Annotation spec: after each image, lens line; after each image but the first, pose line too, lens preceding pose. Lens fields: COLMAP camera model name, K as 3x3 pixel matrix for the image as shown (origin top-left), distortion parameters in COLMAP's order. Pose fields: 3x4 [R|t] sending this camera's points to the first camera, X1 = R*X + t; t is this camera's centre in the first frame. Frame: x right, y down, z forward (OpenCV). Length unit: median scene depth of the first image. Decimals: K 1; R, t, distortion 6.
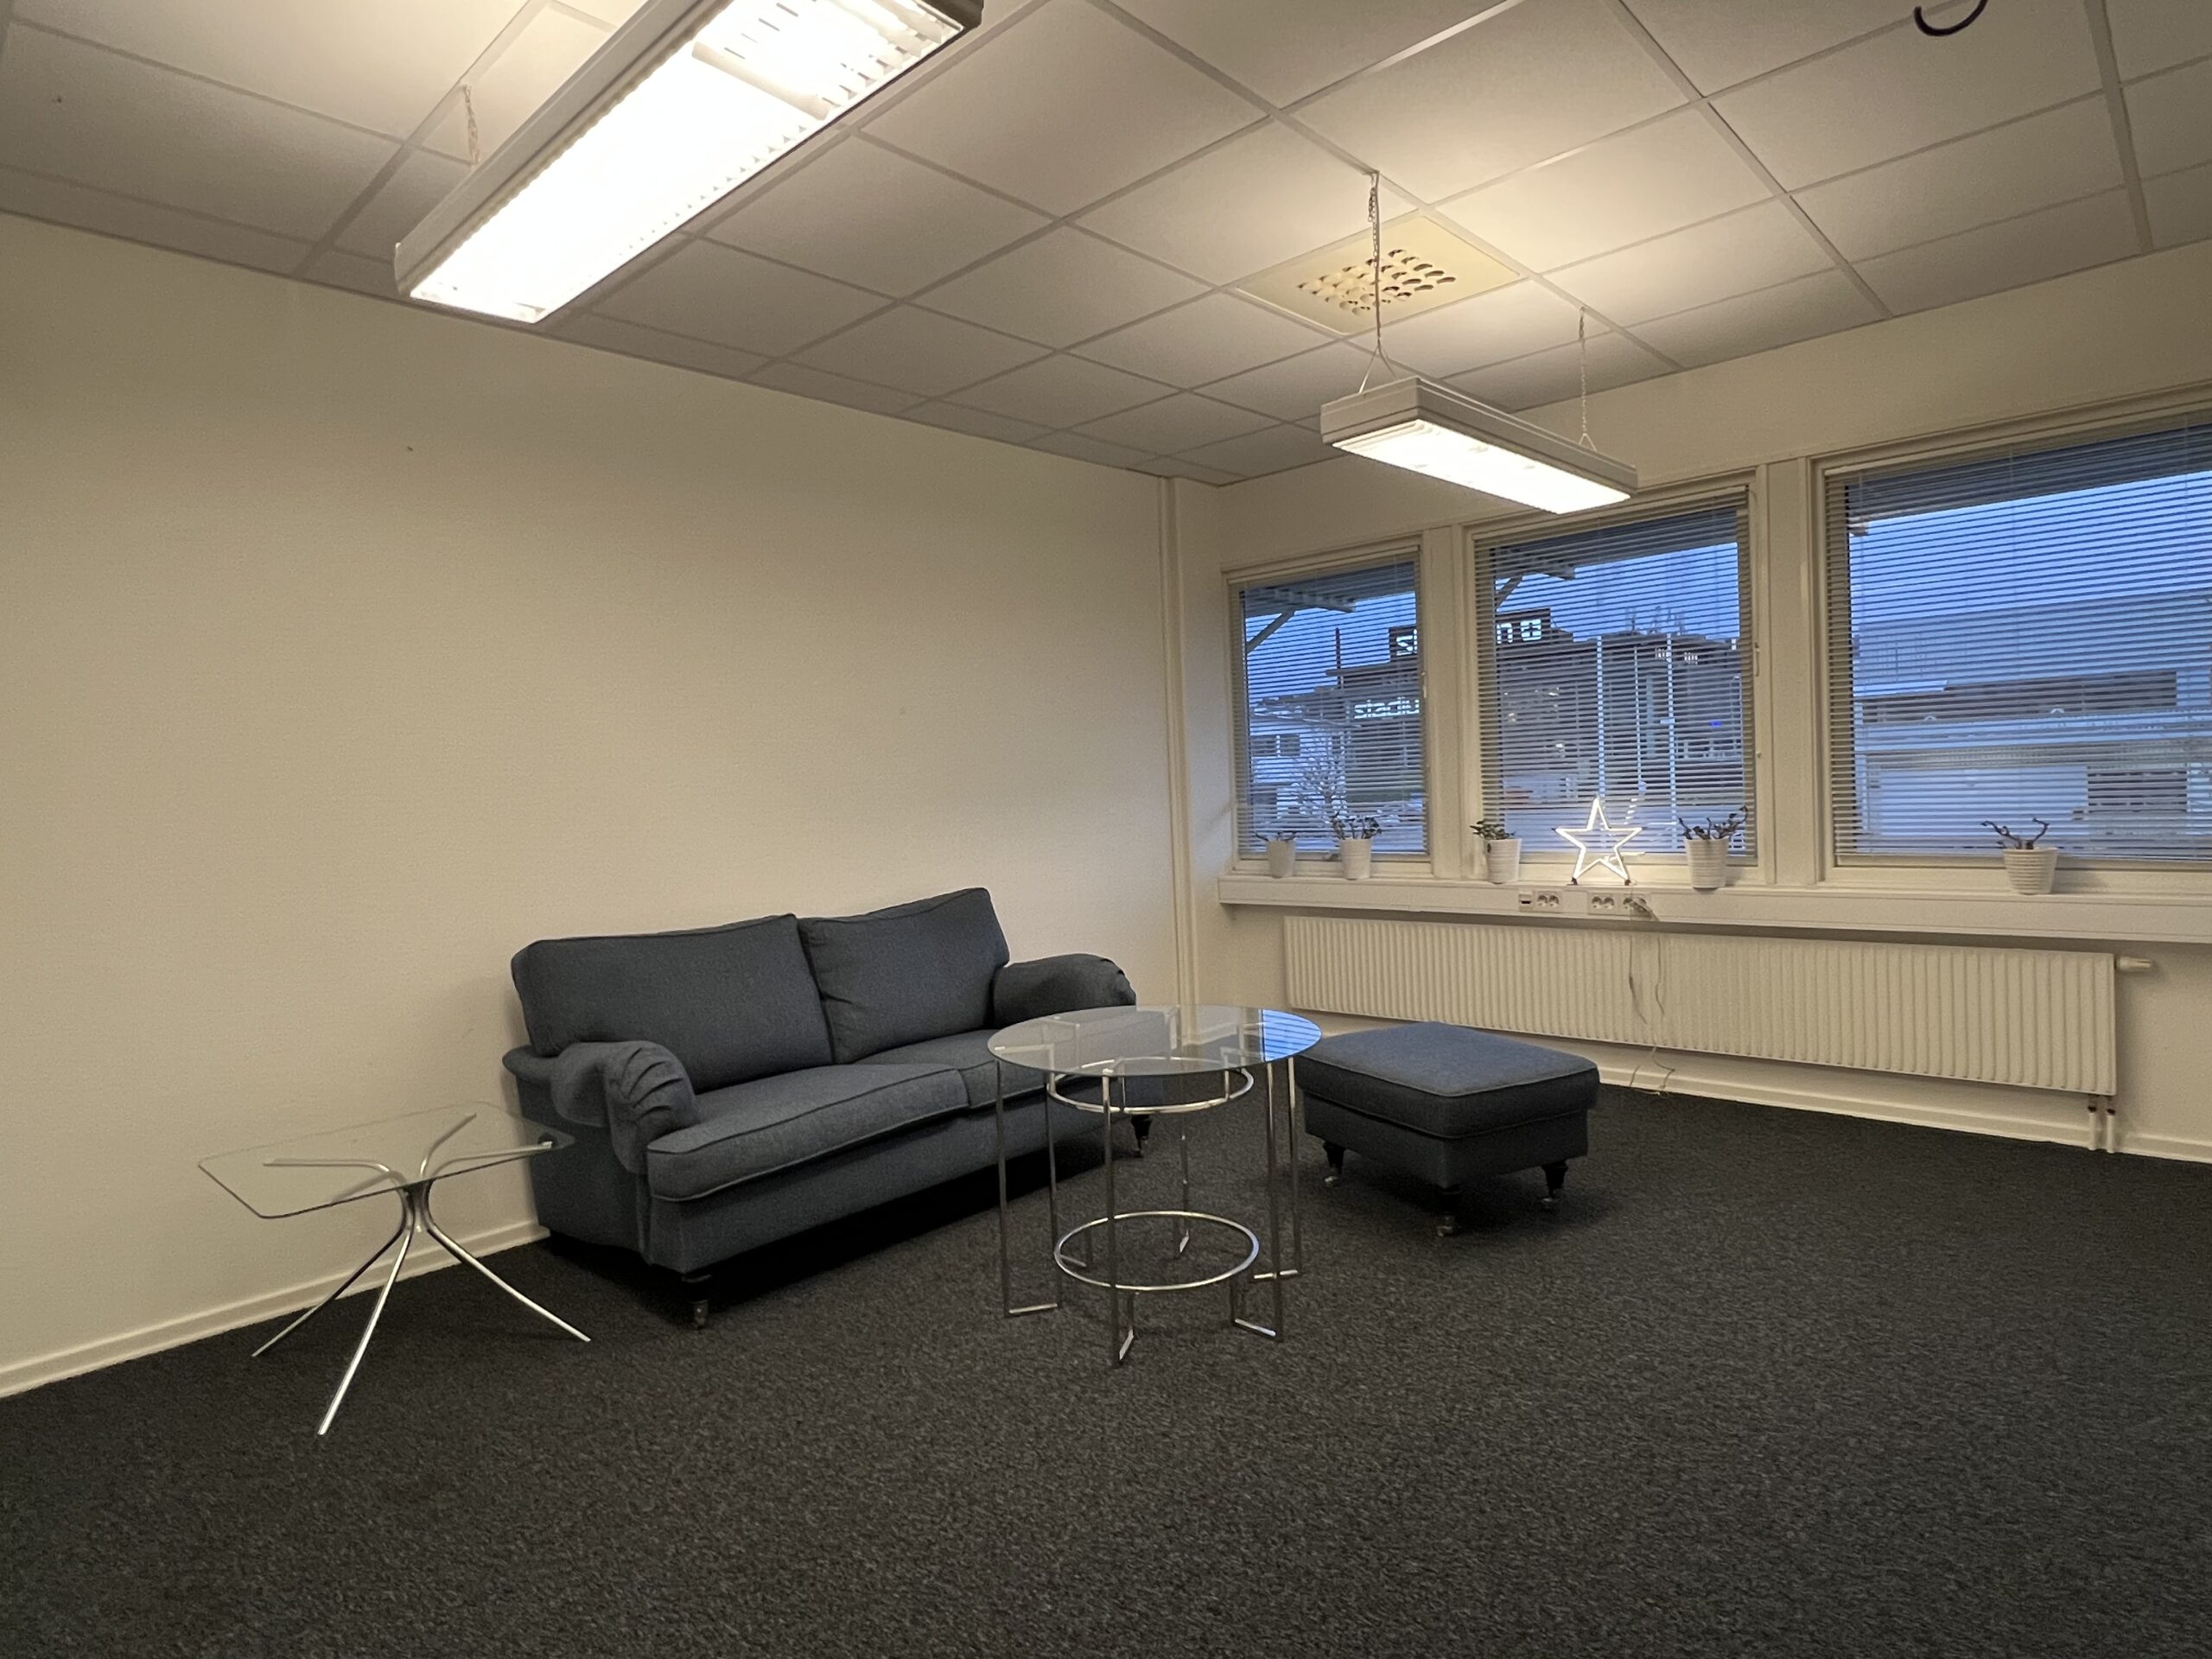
lens RADIAL K [[1220.2, 0, 1106.0], [0, 1220.2, 829.5], [0, 0, 1]] dist [0.001875, 0.000442]
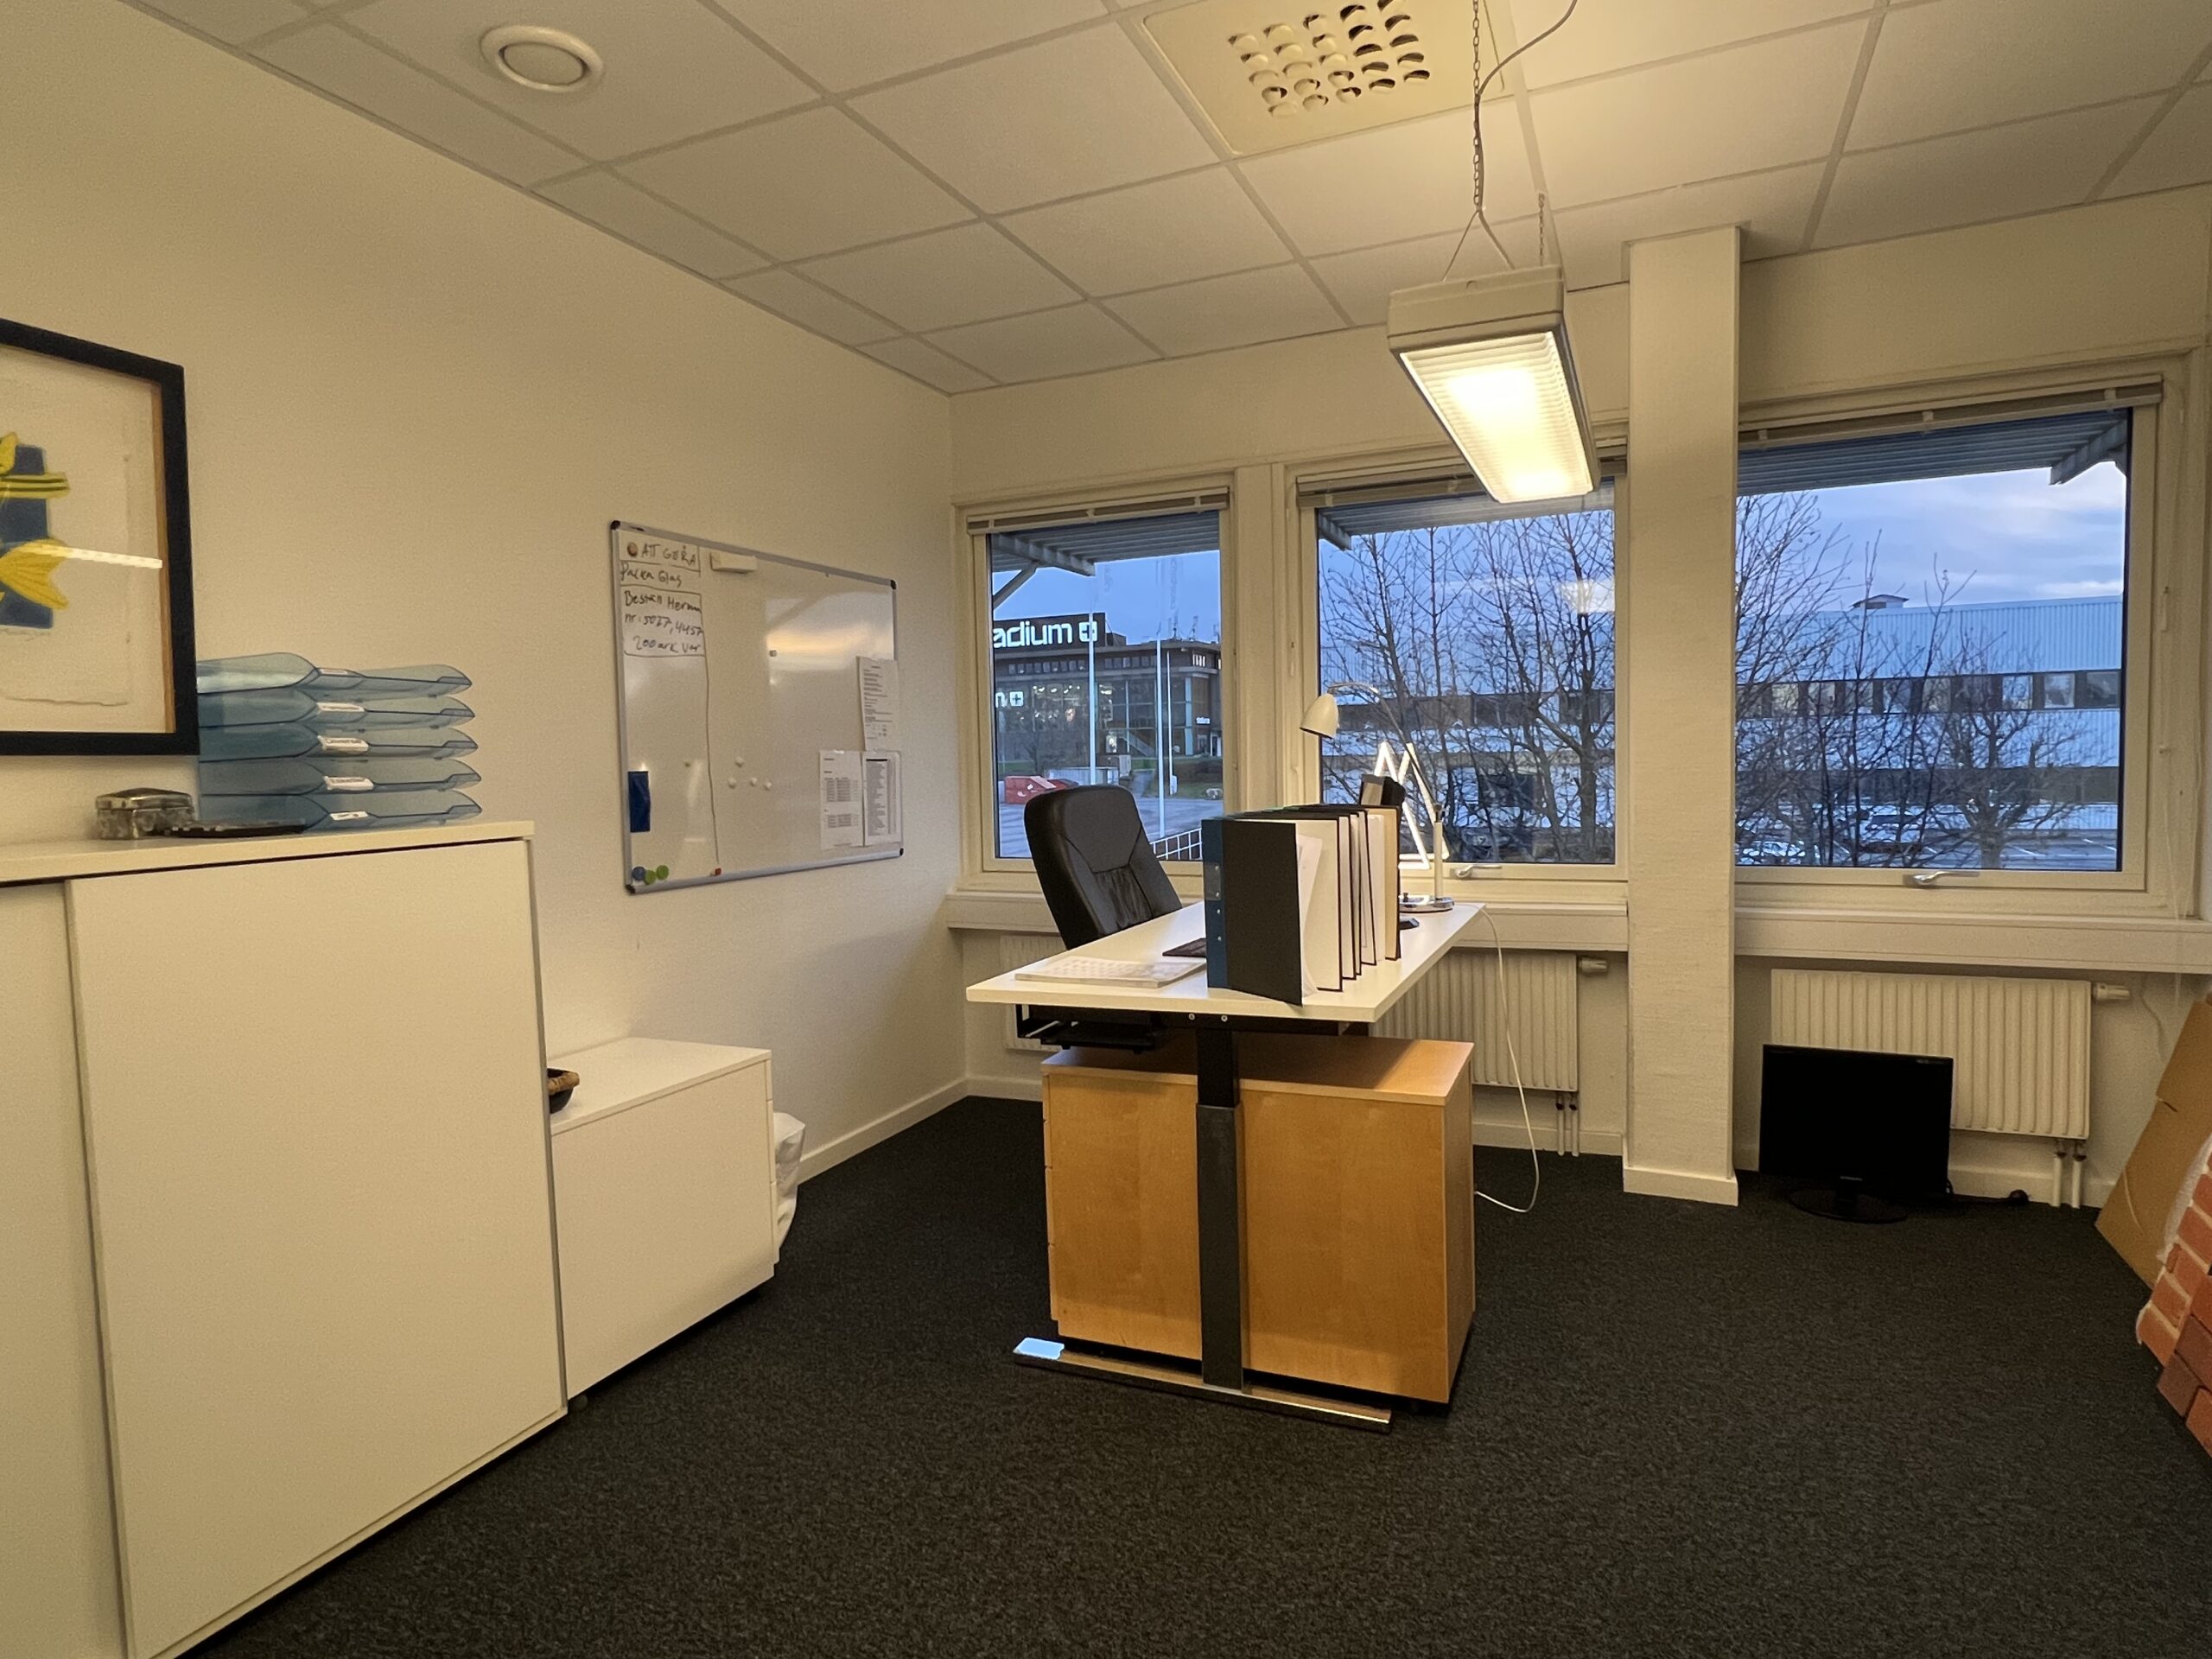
lens RADIAL K [[1194.8, 0, 1106.0], [0, 1194.8, 829.5], [0, 0, 1]] dist [-0.000158, -0.000810]
pose [[0.937044, -0.011732, 0.349014, -0.096400], [0.008902, 0.999913, 0.009713, -0.015436], [-0.349098, -0.005995, 0.937067, 0.289947]]
